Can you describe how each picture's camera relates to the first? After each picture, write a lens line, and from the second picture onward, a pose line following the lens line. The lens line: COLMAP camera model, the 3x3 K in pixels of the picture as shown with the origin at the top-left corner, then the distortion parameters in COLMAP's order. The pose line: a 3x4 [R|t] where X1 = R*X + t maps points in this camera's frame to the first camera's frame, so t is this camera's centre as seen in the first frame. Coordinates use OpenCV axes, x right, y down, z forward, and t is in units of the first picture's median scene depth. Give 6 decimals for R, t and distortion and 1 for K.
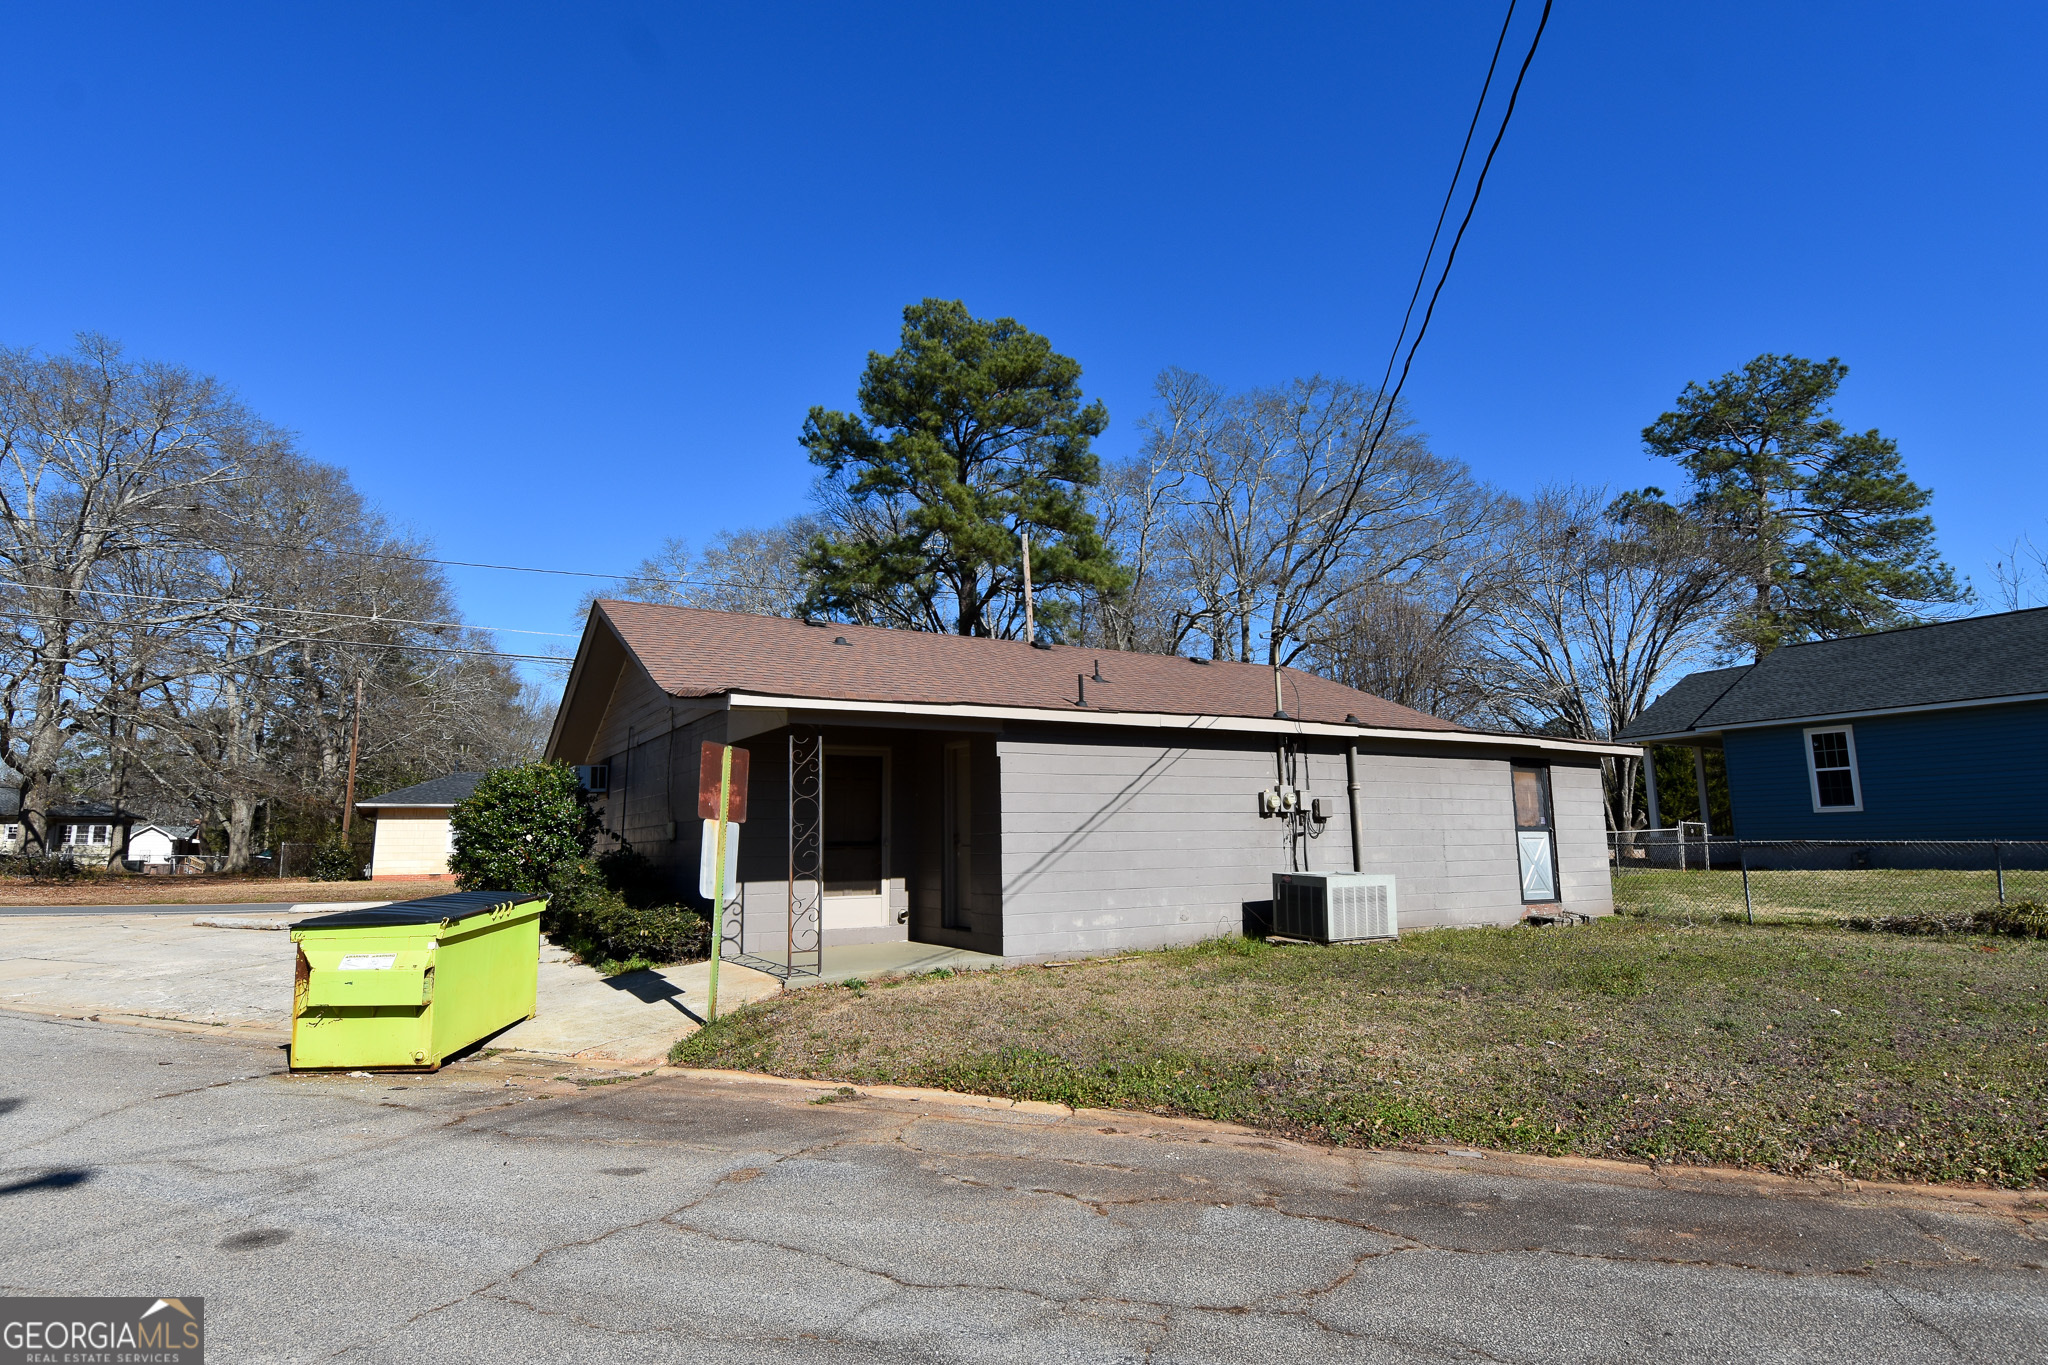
lens RADIAL K [[1063.5, 0, 1025.2], [0, 1063.5, 668.7], [0, 0, 1]] dist [0.052647, -0.057051]
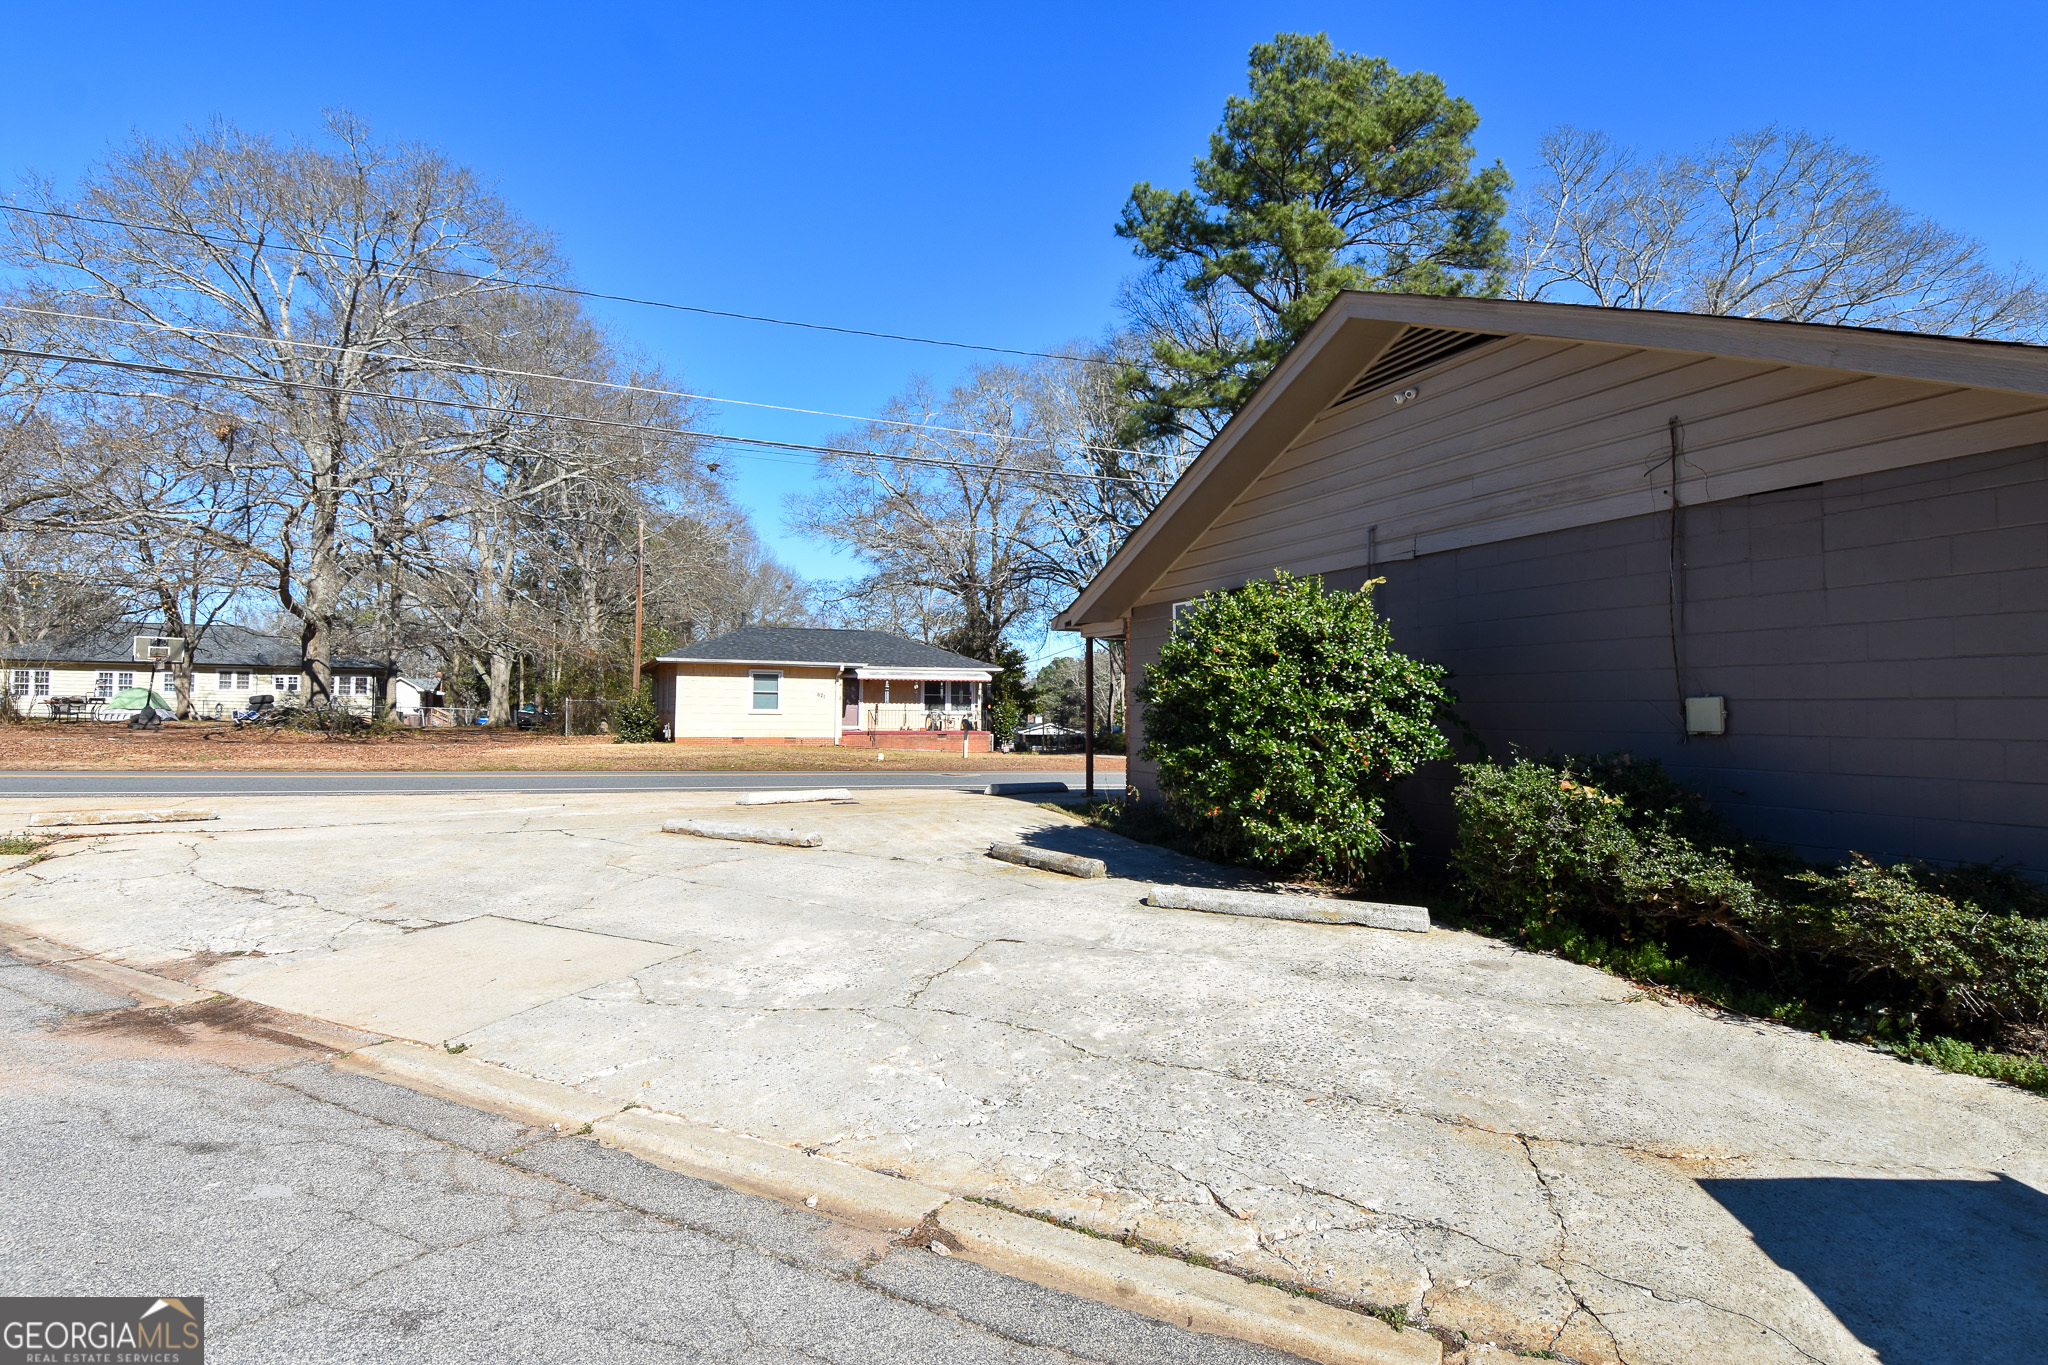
lens RADIAL K [[1063.5, 0, 1025.2], [0, 1063.5, 668.7], [0, 0, 1]] dist [0.052647, -0.057051]
pose [[0.990503, 0.018435, -0.136253, -0.162066], [-0.001634, 0.992479, 0.122403, 0.020907], [0.137484, -0.121018, 0.983083, 0.138706]]
